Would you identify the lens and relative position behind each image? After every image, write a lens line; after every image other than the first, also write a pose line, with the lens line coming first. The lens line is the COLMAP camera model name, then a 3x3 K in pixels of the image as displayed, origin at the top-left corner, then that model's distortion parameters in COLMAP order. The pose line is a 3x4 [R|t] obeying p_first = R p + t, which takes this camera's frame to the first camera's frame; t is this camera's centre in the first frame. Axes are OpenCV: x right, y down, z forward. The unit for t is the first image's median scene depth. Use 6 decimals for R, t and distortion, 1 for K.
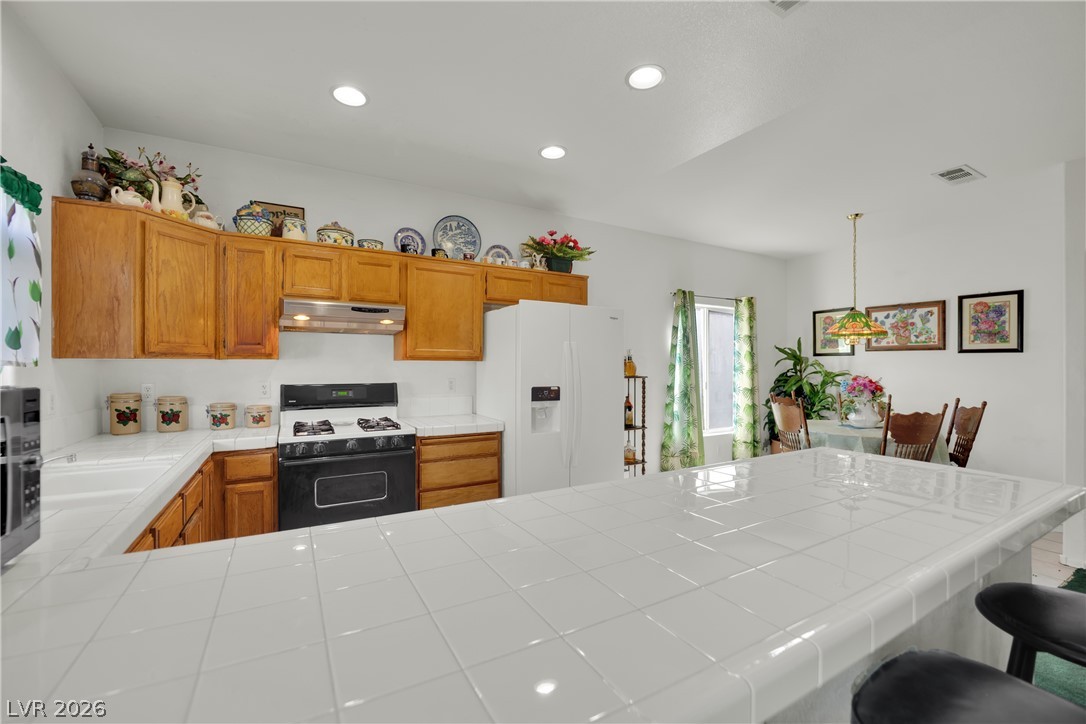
lens RADIAL K [[445.6, 0, 535.1], [0, 445.6, 370.6], [0, 0, 1]] dist [-0.019875, -0.000580]
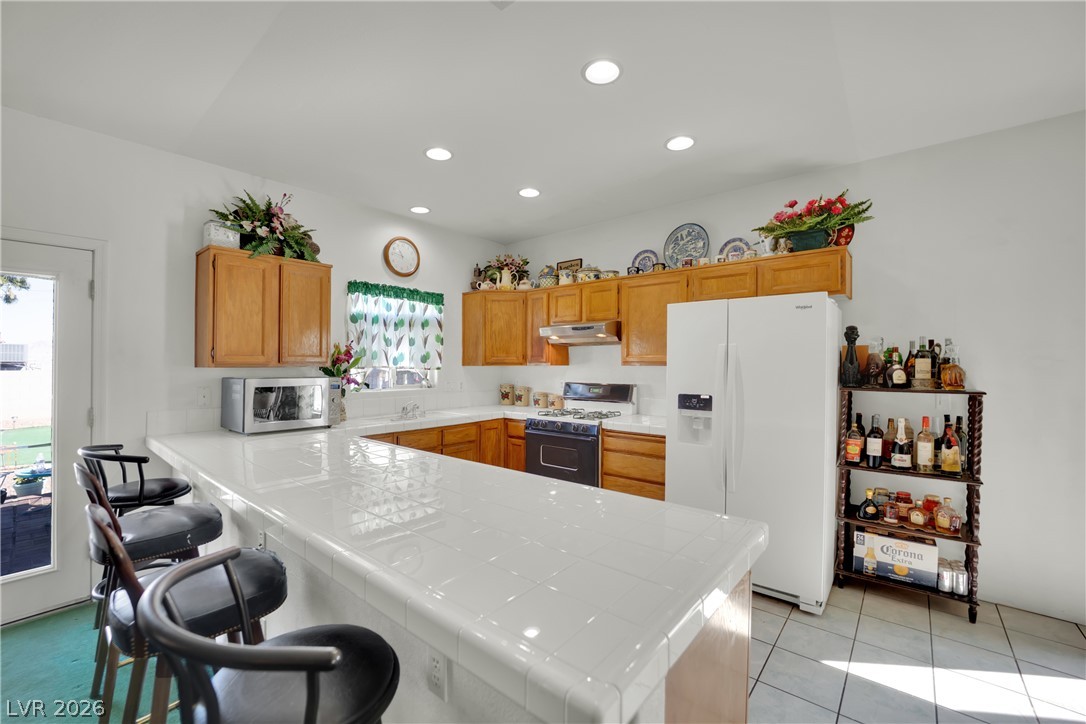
lens RADIAL K [[445.6, 0, 537.4], [0, 445.6, 366.4], [0, 0, 1]] dist [-0.019875, -0.000580]
pose [[0.349977, 0.001905, -0.936756, 0.750393], [-0.010120, 0.999947, -0.001748, -0.016434], [0.936703, 0.010091, 0.349978, 0.363523]]
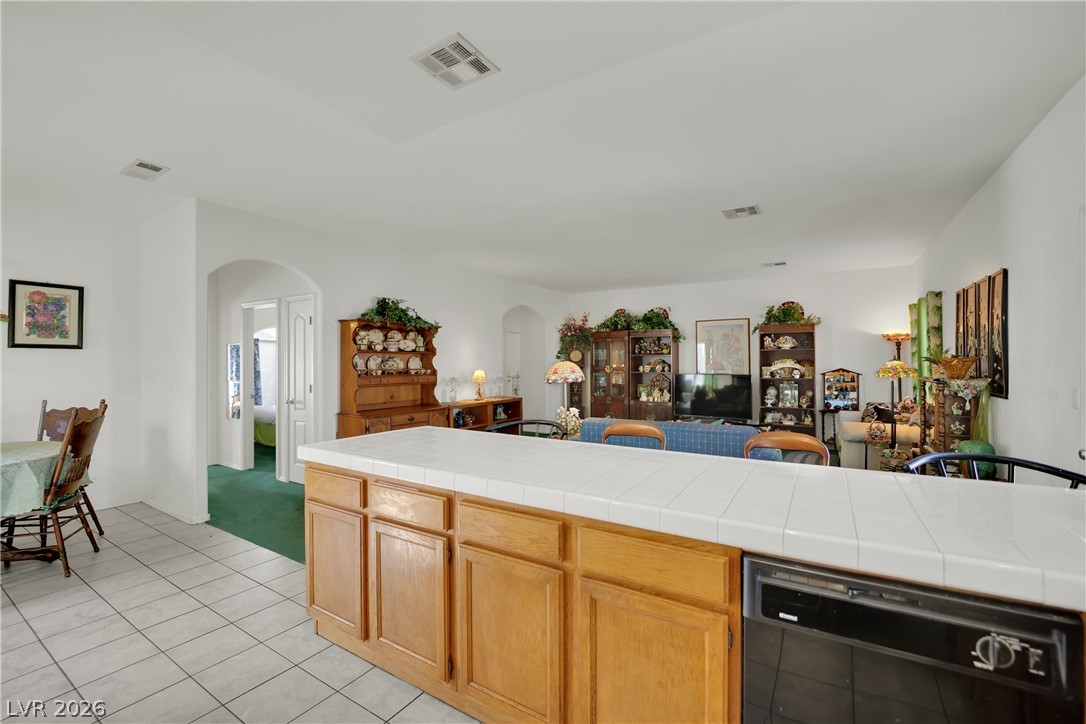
lens RADIAL K [[445.6, 0, 525.4], [0, 445.6, 364.4], [0, 0, 1]] dist [-0.019875, -0.000580]
pose [[-0.466606, -0.009163, 0.884418, -0.310849], [0.008263, 0.999858, 0.014718, -0.016606], [-0.884427, 0.014175, -0.466464, 0.721460]]
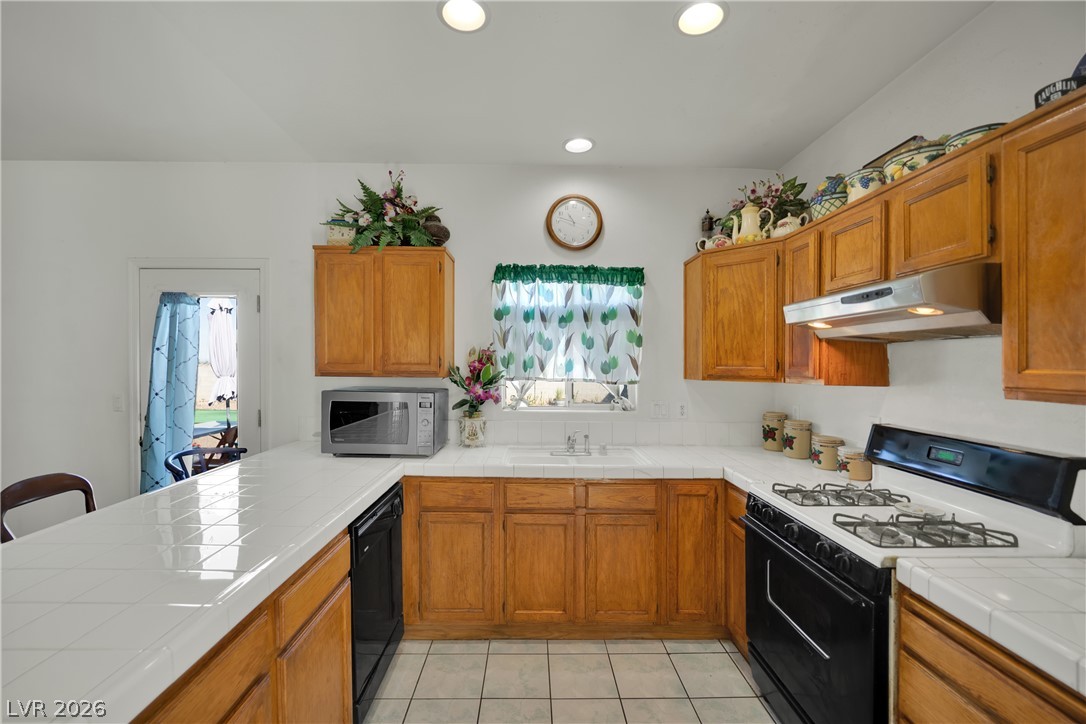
lens RADIAL K [[445.6, 0, 536.5], [0, 445.6, 364.0], [0, 0, 1]] dist [-0.019875, -0.000580]
pose [[-0.470048, -0.007756, -0.882607, 0.236923], [-0.023644, 0.999713, 0.003808, -0.045368], [0.882324, 0.022659, -0.470097, 0.810521]]
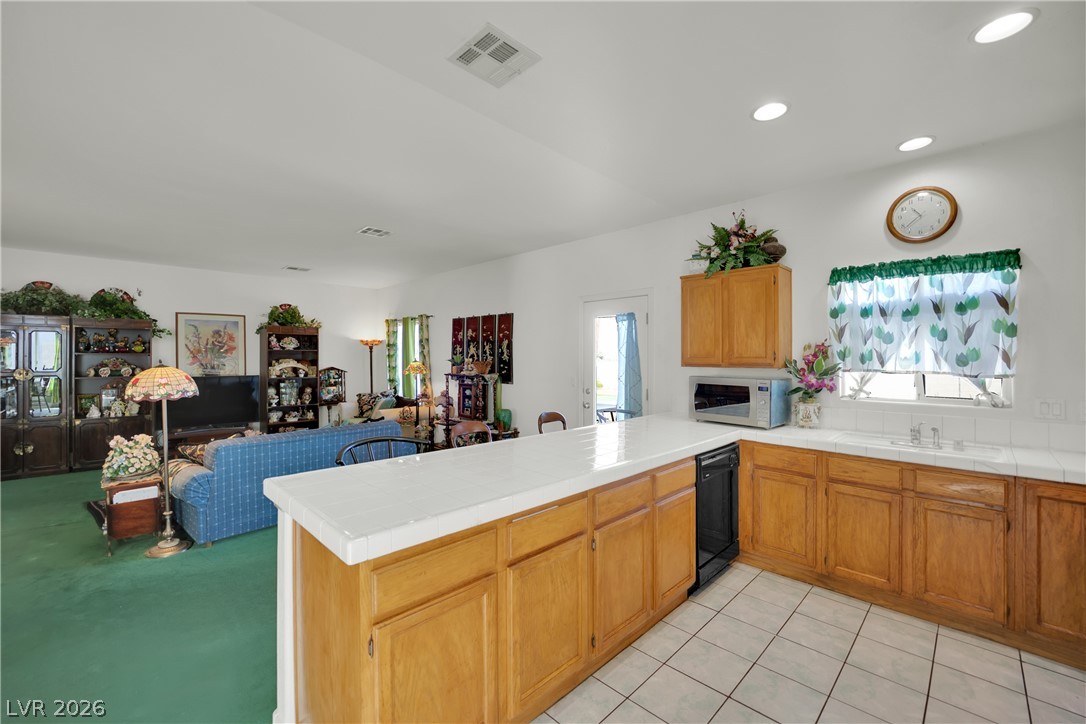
lens RADIAL K [[445.6, 0, 537.4], [0, 445.6, 364.2], [0, 0, 1]] dist [-0.019875, -0.000580]
pose [[-0.962843, -0.000548, -0.270062, 0.398736], [-0.008165, 0.999600, 0.027082, -0.045956], [0.269940, 0.028281, -0.962462, 1.103646]]
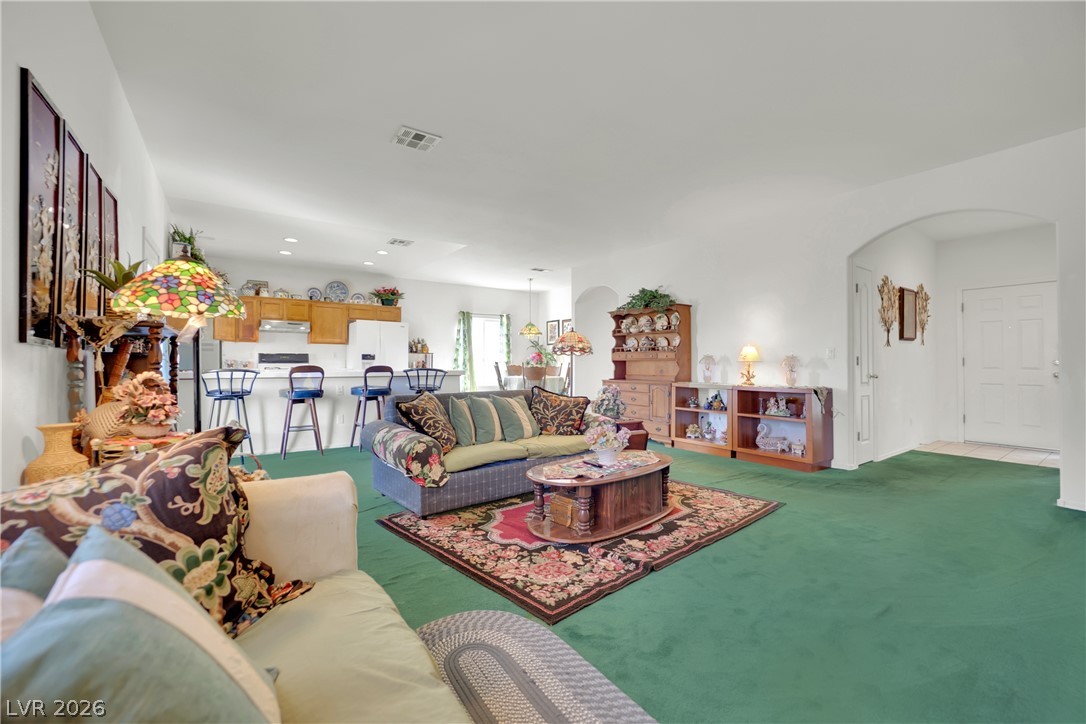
lens RADIAL K [[445.6, 0, 544.9], [0, 445.6, 368.6], [0, 0, 1]] dist [-0.019875, -0.000580]
pose [[0.994567, -0.002644, 0.104061, 0.739905], [0.002466, 0.999995, 0.001841, 0.113694], [-0.104065, -0.001575, 0.994569, -1.577419]]
